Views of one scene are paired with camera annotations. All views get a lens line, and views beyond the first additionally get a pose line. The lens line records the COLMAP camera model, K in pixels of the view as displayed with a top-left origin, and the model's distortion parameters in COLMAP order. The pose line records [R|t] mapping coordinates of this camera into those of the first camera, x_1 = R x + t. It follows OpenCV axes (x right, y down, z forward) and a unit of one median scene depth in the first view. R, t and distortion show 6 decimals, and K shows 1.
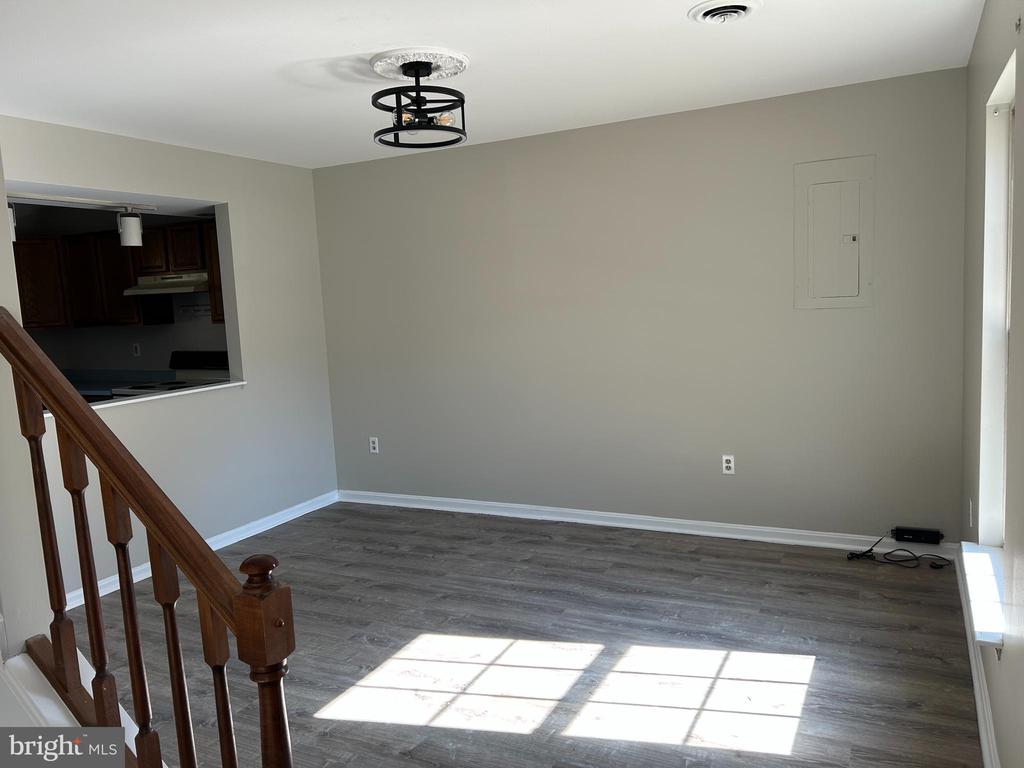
lens RADIAL K [[773.4, 0, 512.0], [0, 773.4, 384.0], [0, 0, 1]] dist [0.023259, -0.004103]
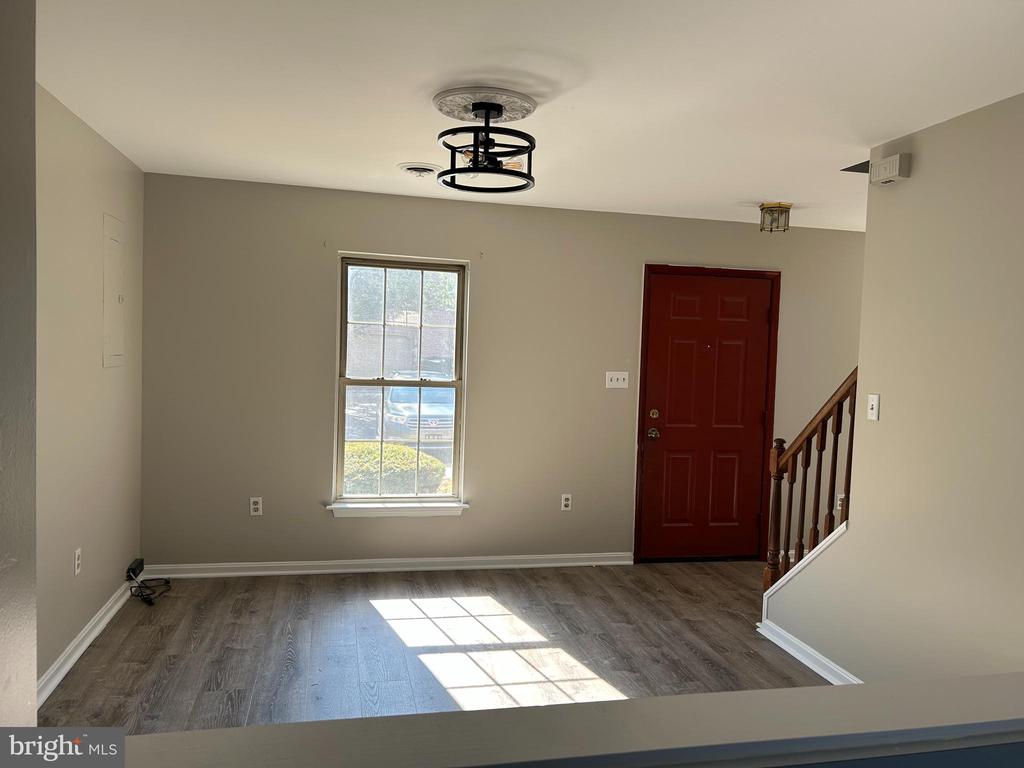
lens RADIAL K [[773.4, 0, 512.0], [0, 773.4, 384.0], [0, 0, 1]] dist [0.023259, -0.004103]
pose [[-0.633190, -0.010167, 0.773929, -0.756244], [0.086859, 0.992664, 0.084105, -0.128864], [-0.769107, 0.120477, -0.627662, 1.386620]]
